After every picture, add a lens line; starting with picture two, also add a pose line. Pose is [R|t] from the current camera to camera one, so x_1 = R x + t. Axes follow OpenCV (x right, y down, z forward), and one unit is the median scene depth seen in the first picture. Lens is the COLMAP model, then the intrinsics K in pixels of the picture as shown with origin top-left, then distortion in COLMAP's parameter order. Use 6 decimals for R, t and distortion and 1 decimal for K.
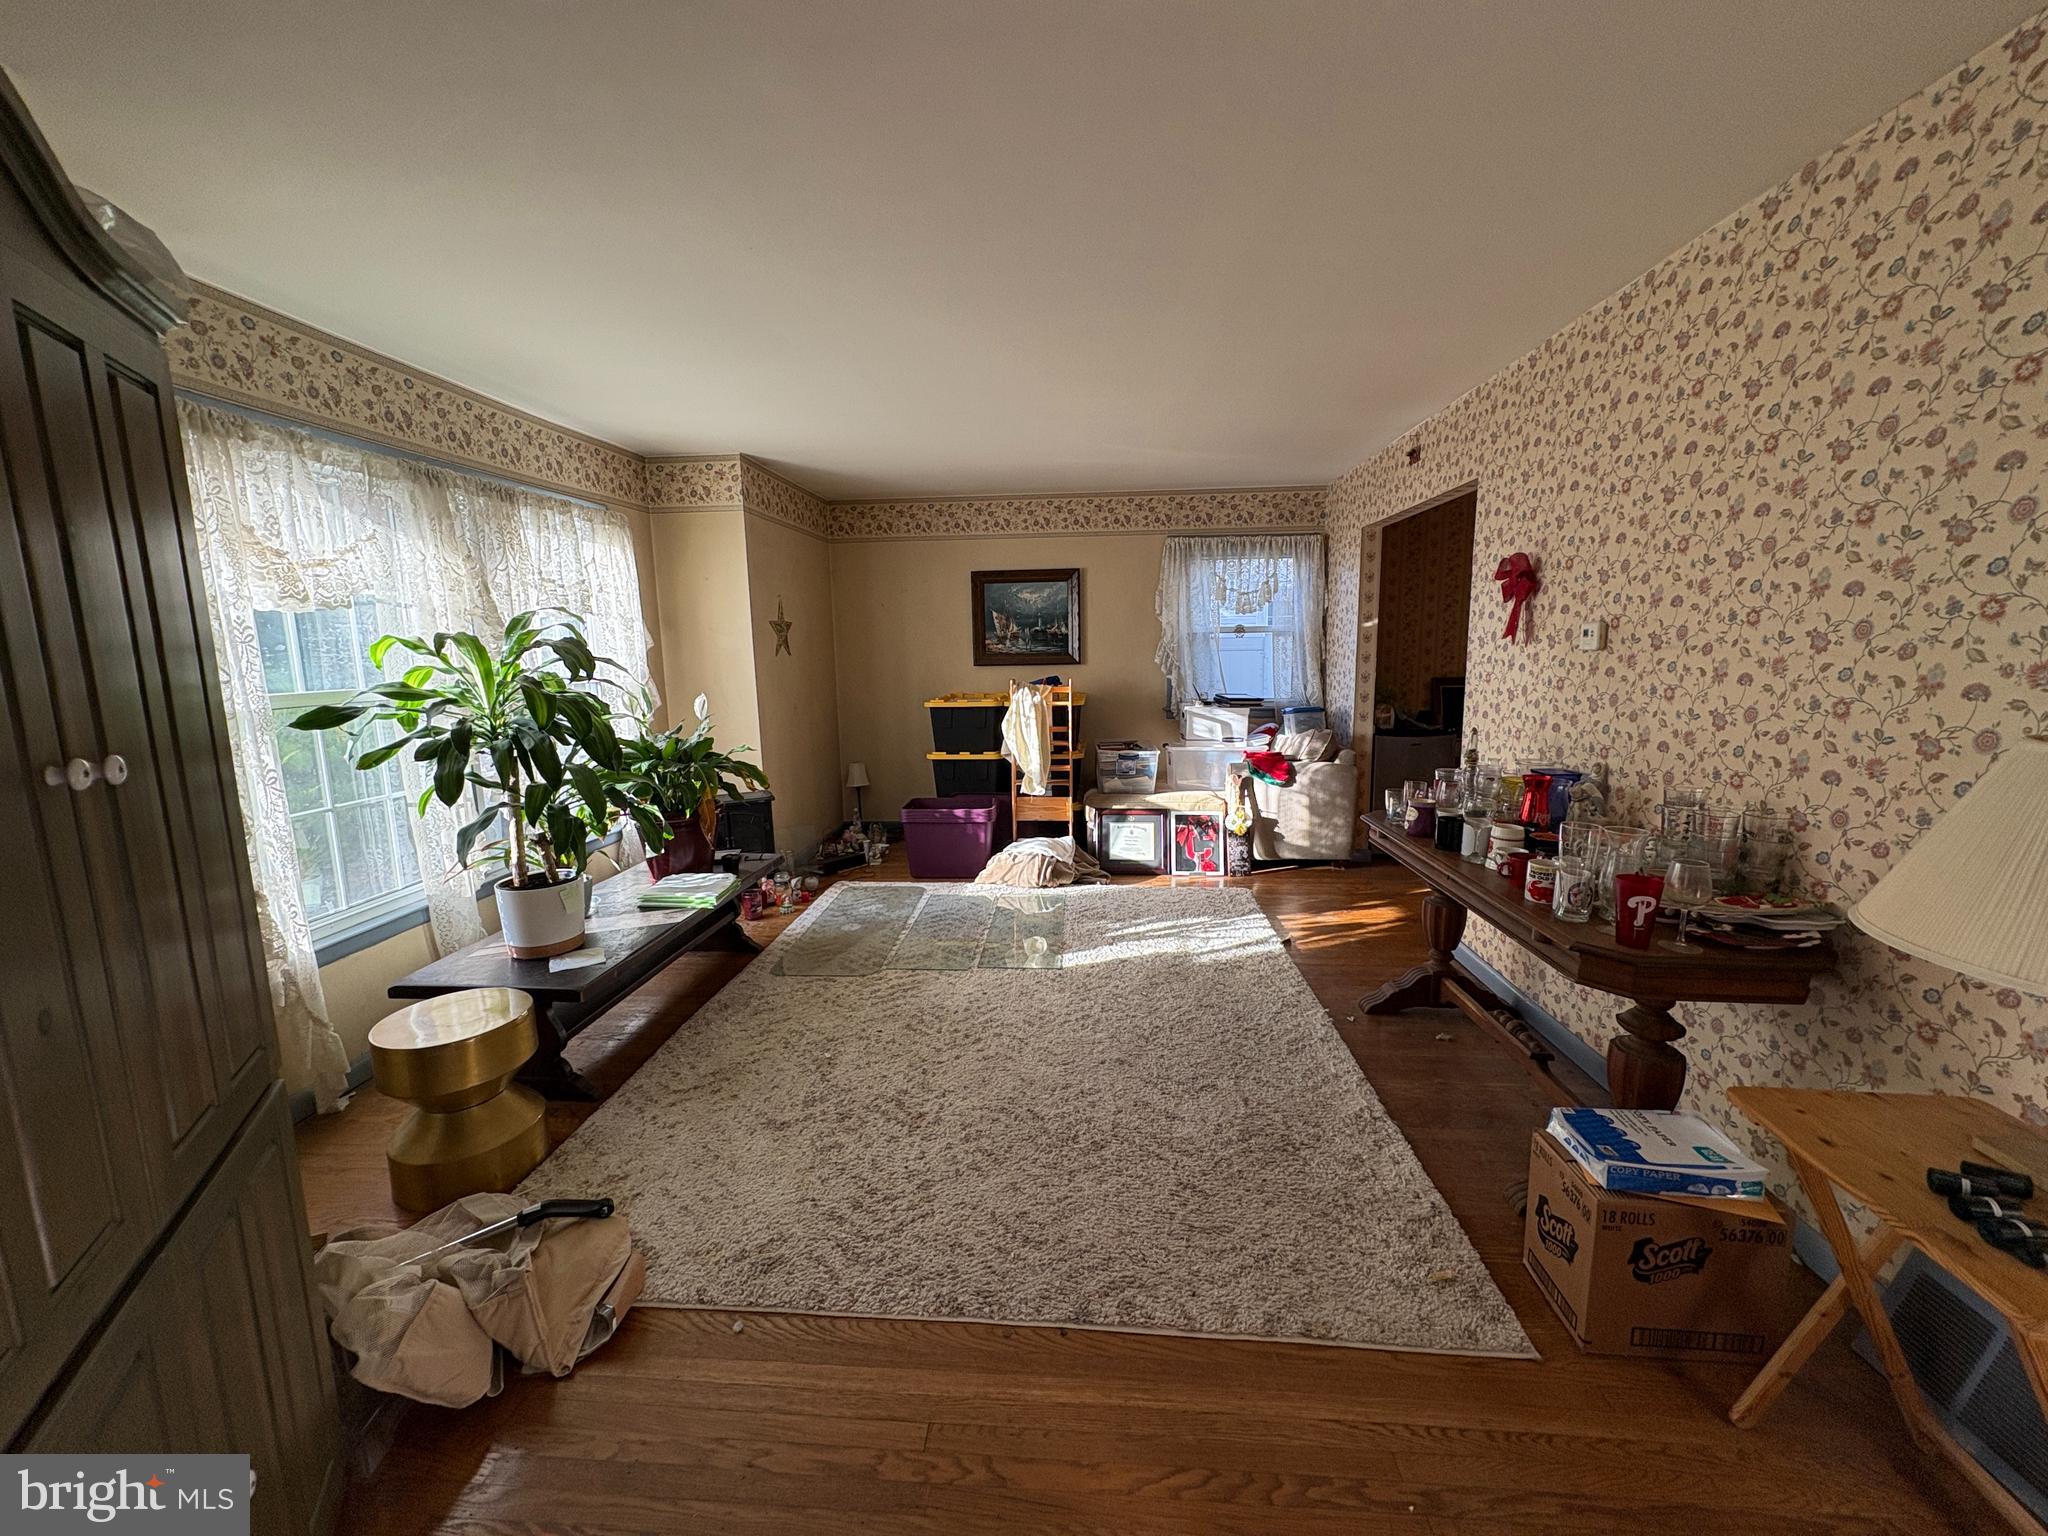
lens RADIAL K [[815.4, 0, 1027.8], [0, 815.4, 767.9], [0, 0, 1]] dist [0.000575, -0.000338]
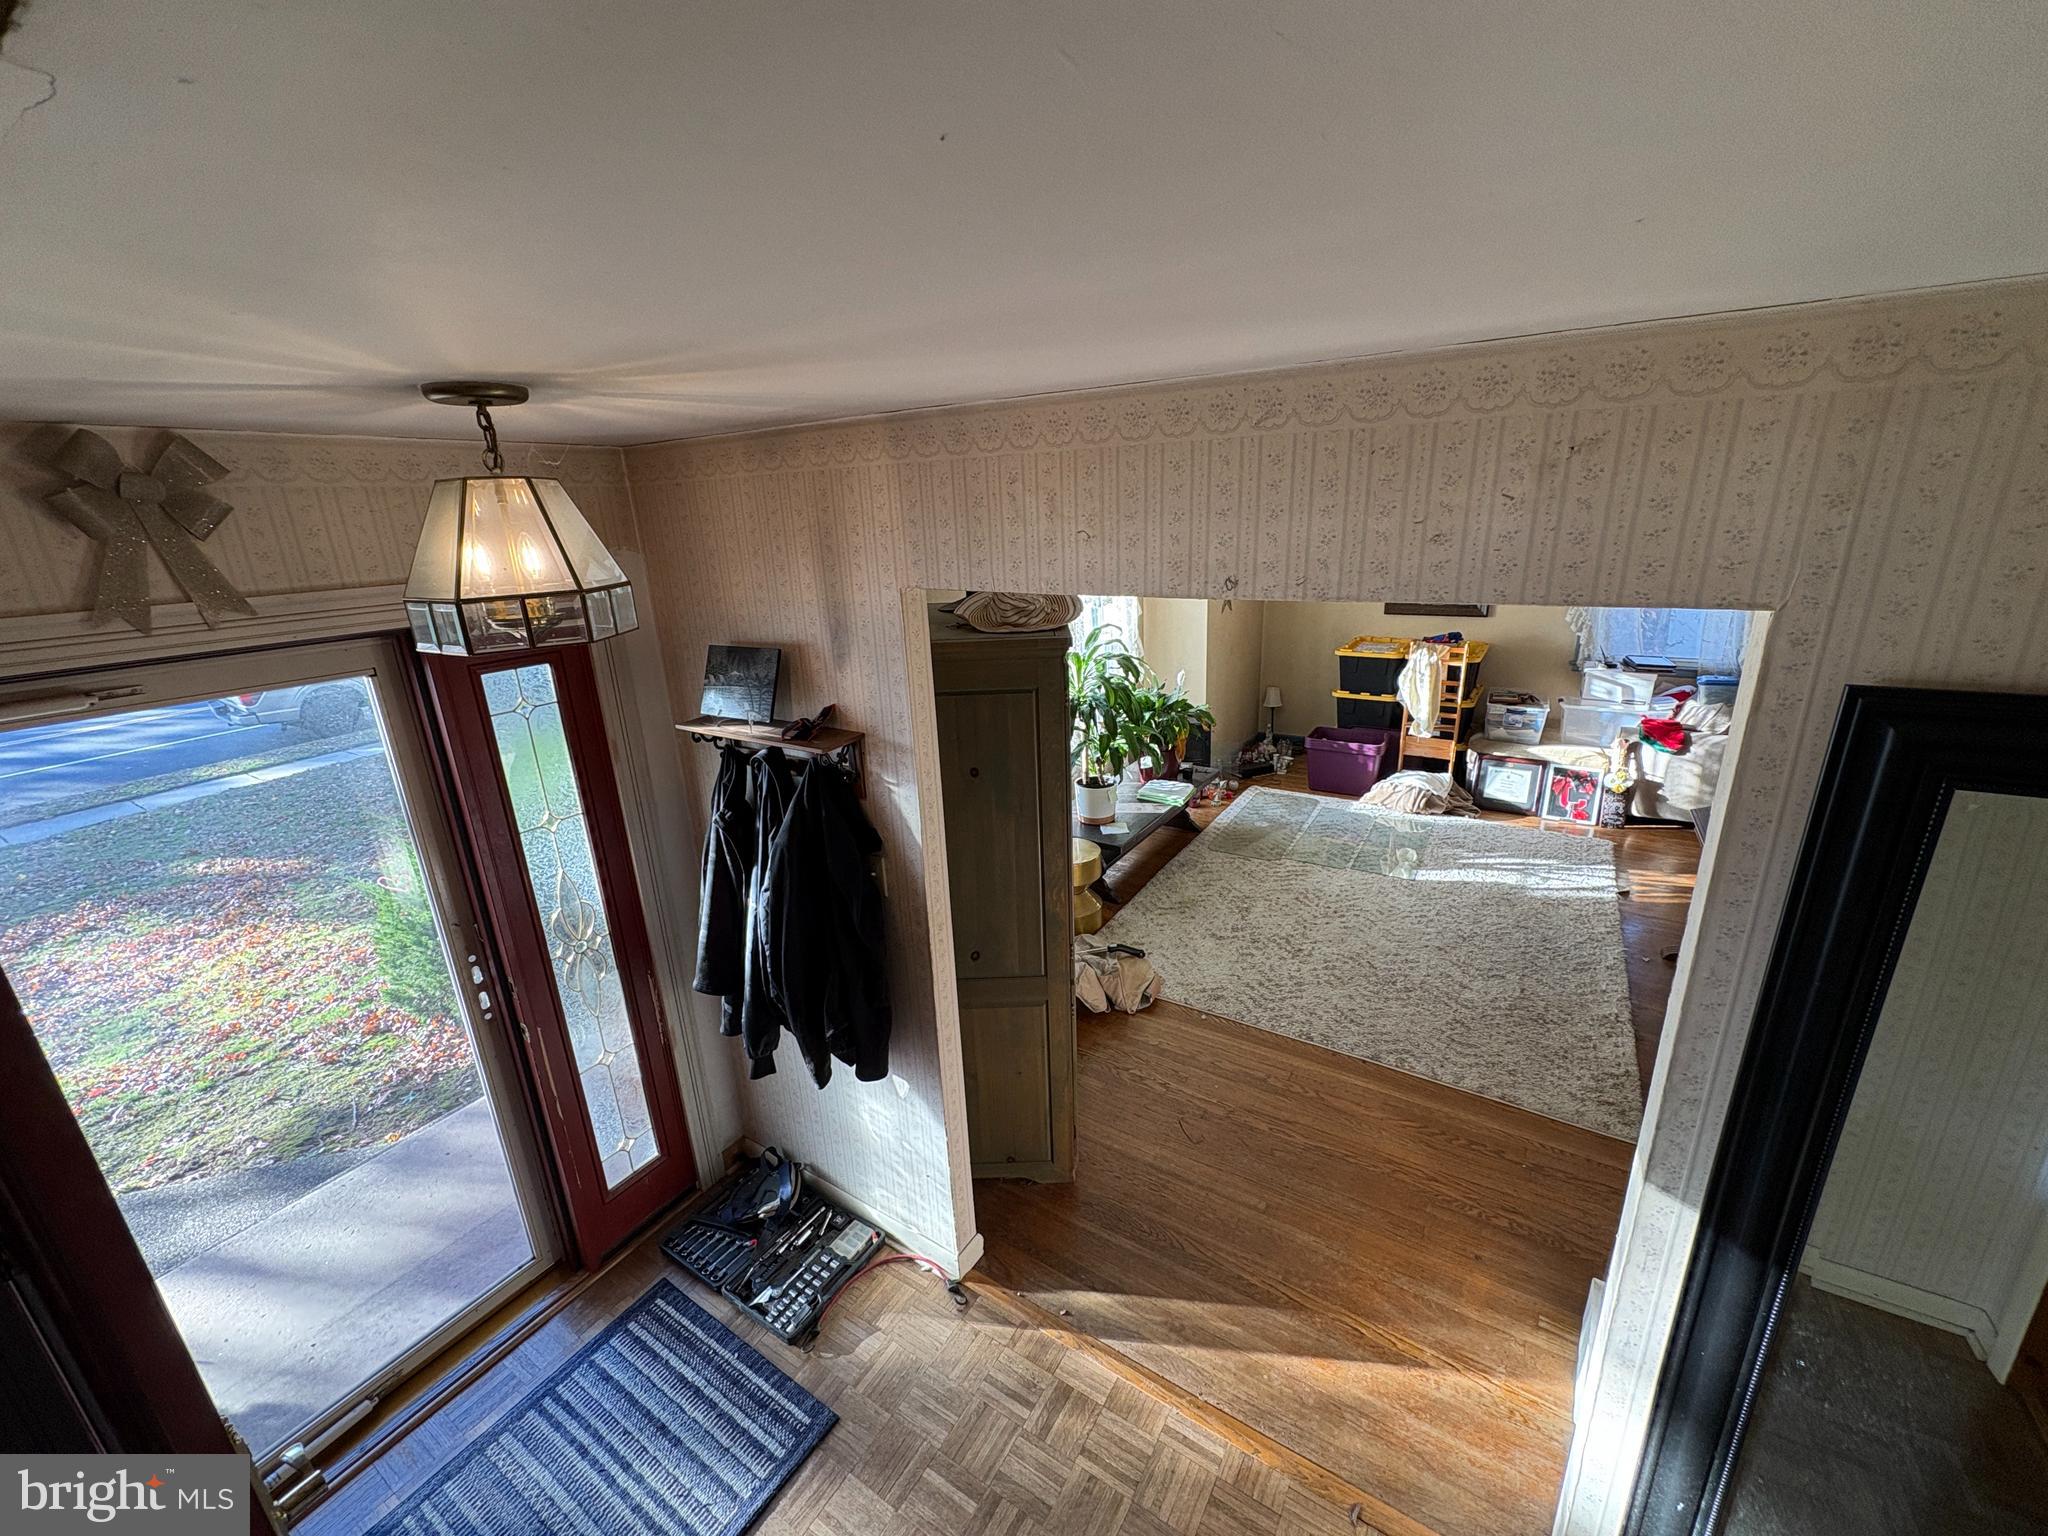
lens RADIAL K [[815.4, 0, 1025.0], [0, 815.4, 764.4], [0, 0, 1]] dist [0.000575, -0.000338]
pose [[0.883225, 0.123193, -0.452478, 0.046703], [-0.046339, 0.983083, 0.177204, -0.128553], [0.466654, -0.135543, 0.873992, -0.391375]]
